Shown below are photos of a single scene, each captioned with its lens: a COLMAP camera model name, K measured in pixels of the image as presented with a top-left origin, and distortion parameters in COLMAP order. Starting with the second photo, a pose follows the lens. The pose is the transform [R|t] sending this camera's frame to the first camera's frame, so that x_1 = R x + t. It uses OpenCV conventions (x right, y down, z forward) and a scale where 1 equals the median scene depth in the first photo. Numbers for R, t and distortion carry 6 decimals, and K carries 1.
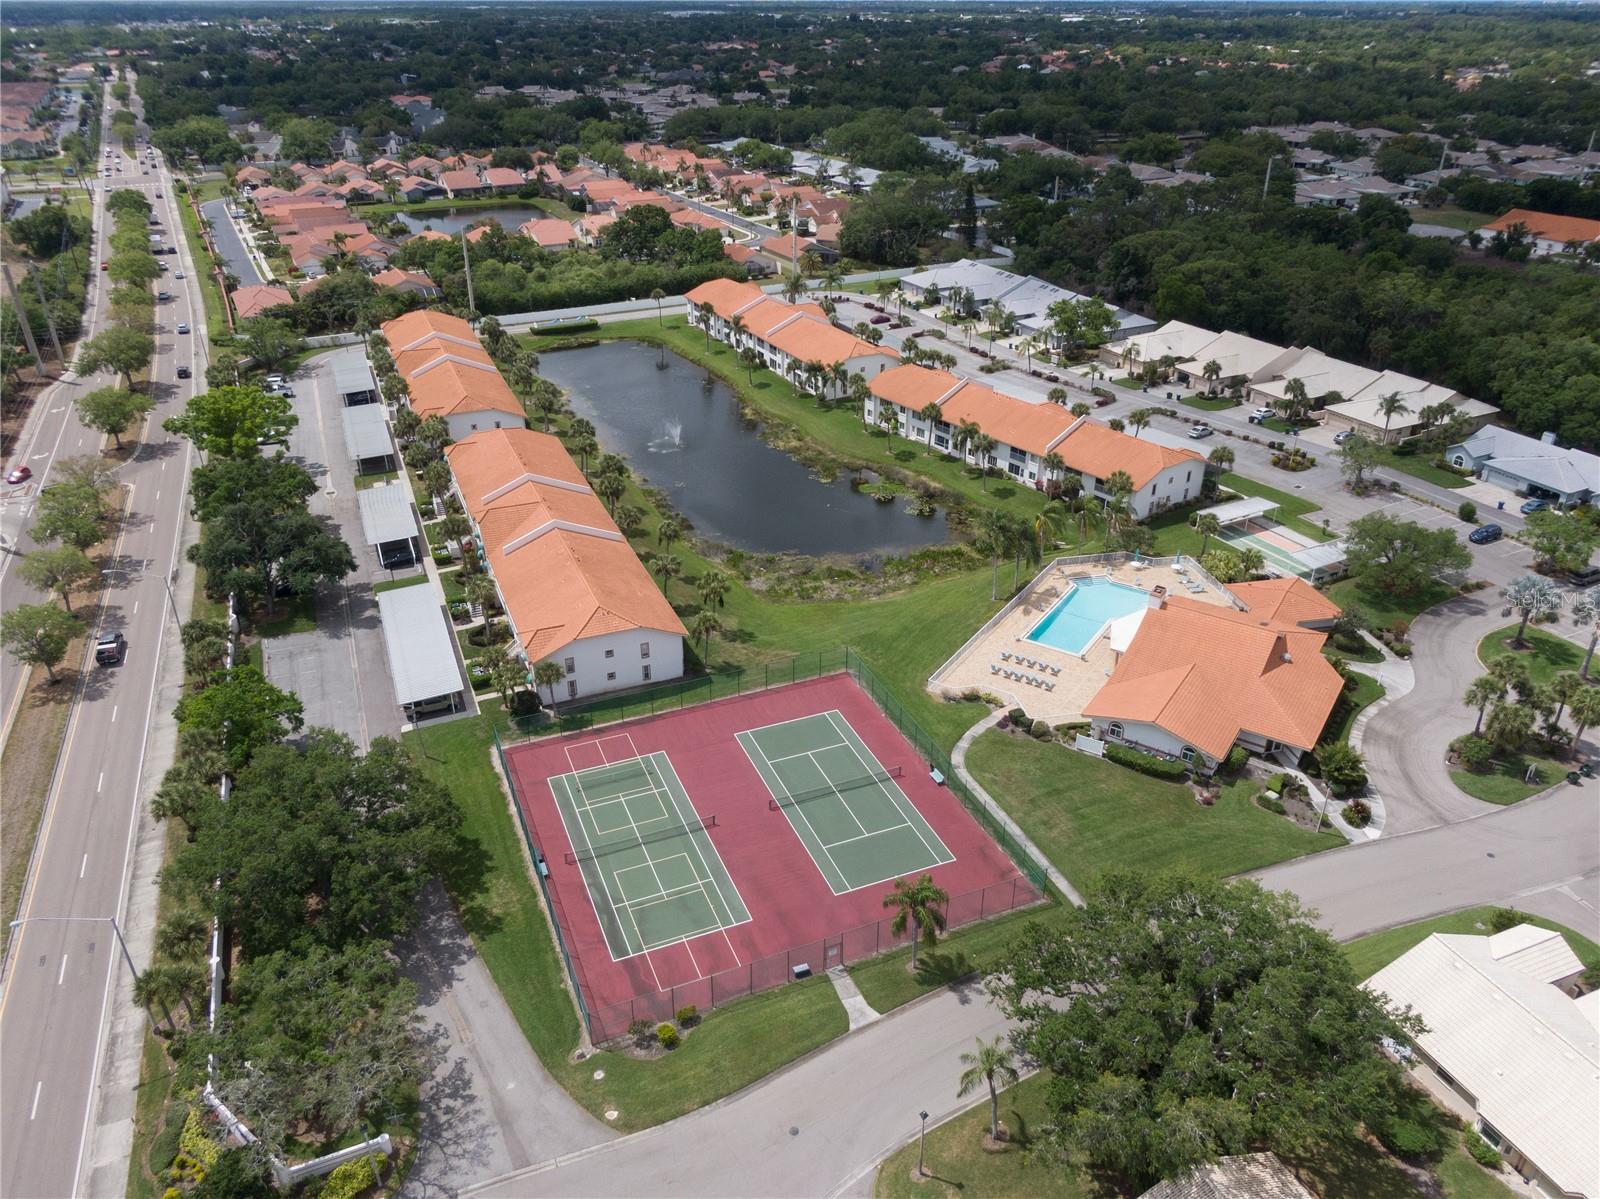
lens RADIAL K [[1132.7, 0, 806.6], [0, 1132.7, 567.6], [0, 0, 1]] dist [0.016596, -0.031324]
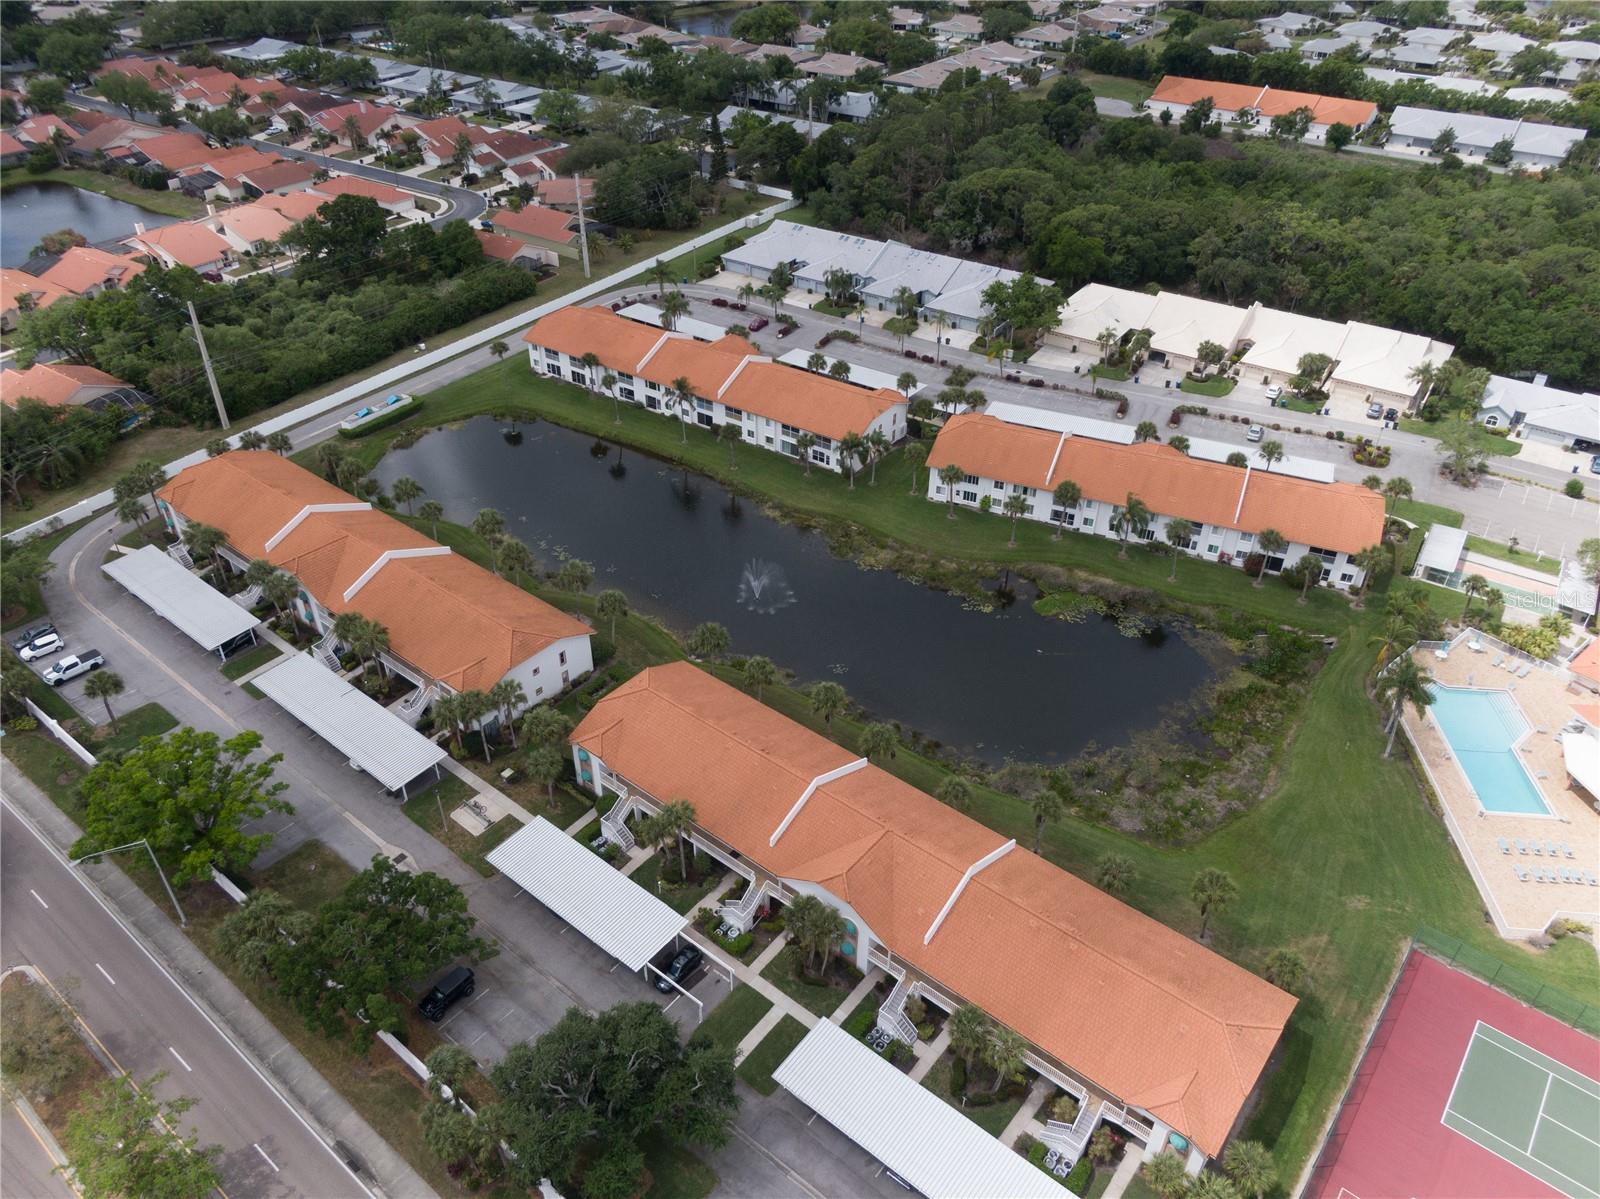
lens RADIAL K [[1132.7, 0, 790.5], [0, 1132.7, 600.1], [0, 0, 1]] dist [0.016596, -0.031324]
pose [[0.883948, -0.265359, 0.384993, -0.425528], [0.202387, 0.959374, 0.196571, -0.277781], [-0.421515, -0.095840, 0.901743, 0.354642]]
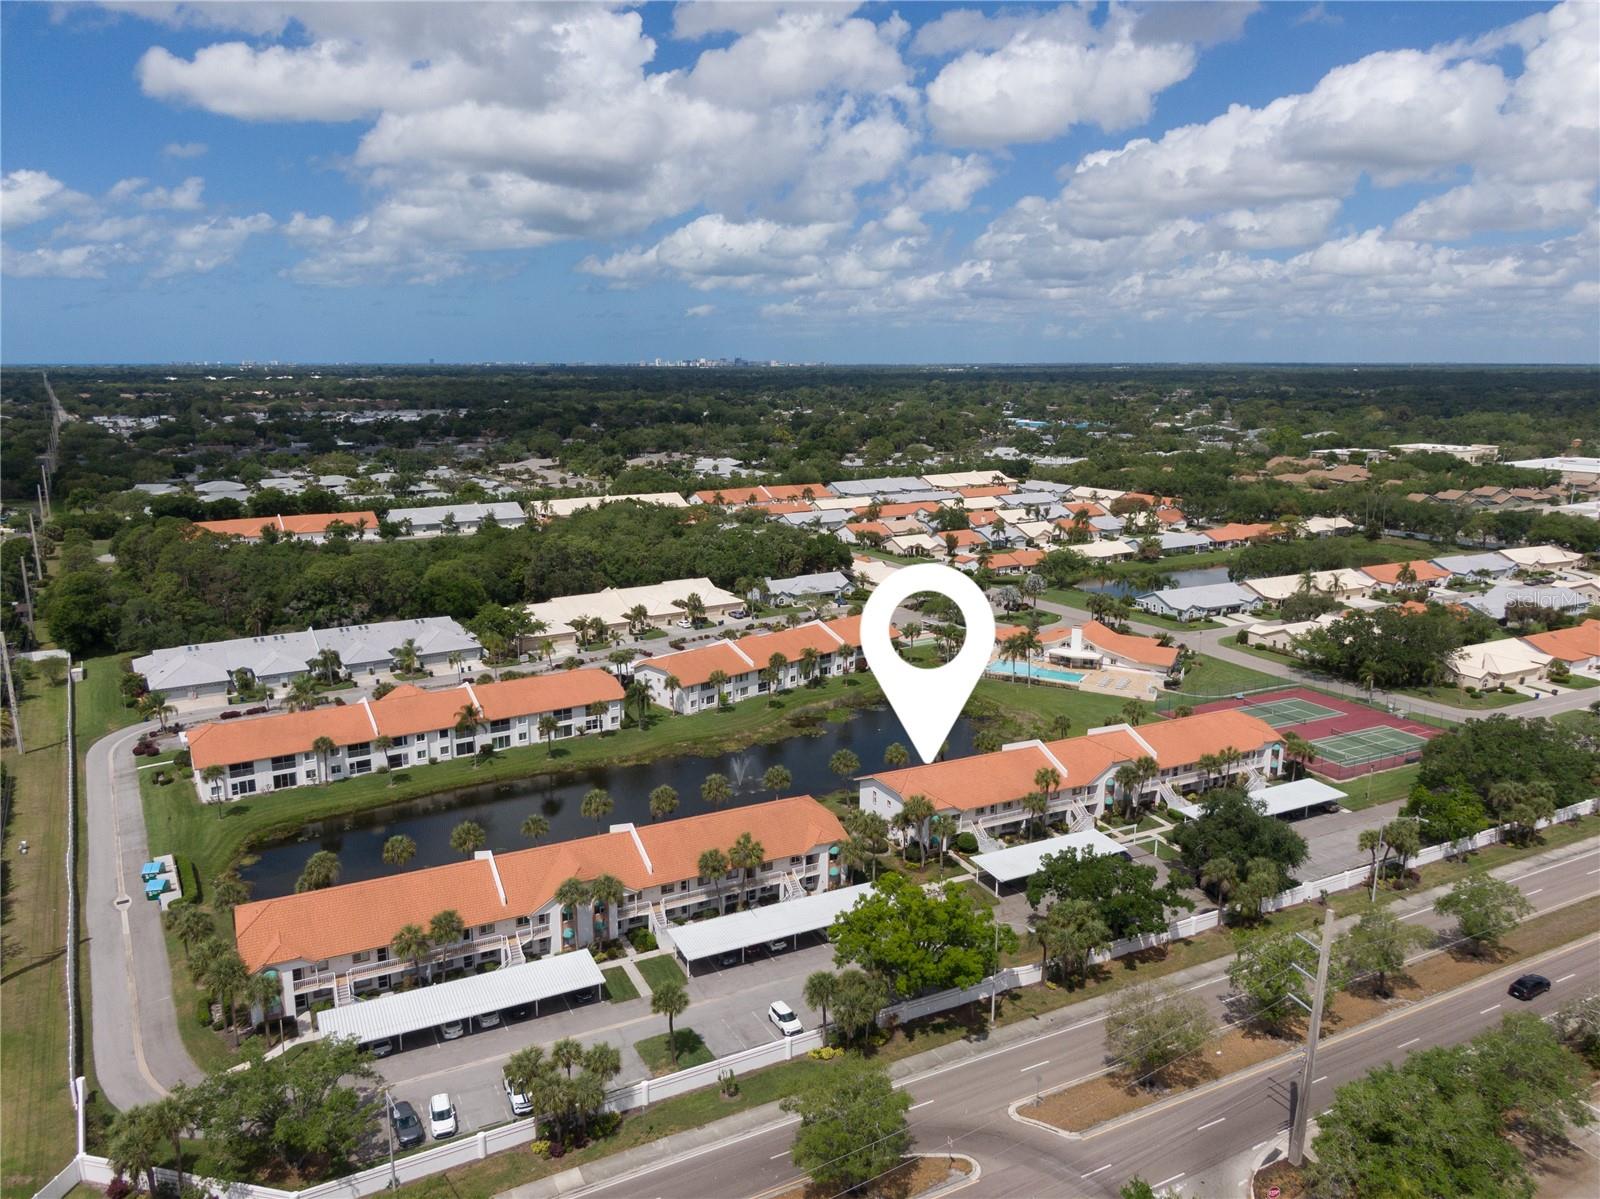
lens RADIAL K [[1132.7, 0, 796.0], [0, 1132.7, 593.0], [0, 0, 1]] dist [0.016596, -0.031324]
pose [[-0.062730, -0.201211, 0.977537, -1.080893], [0.450660, 0.868214, 0.207628, -0.455848], [-0.890489, 0.453562, 0.036215, 0.955809]]
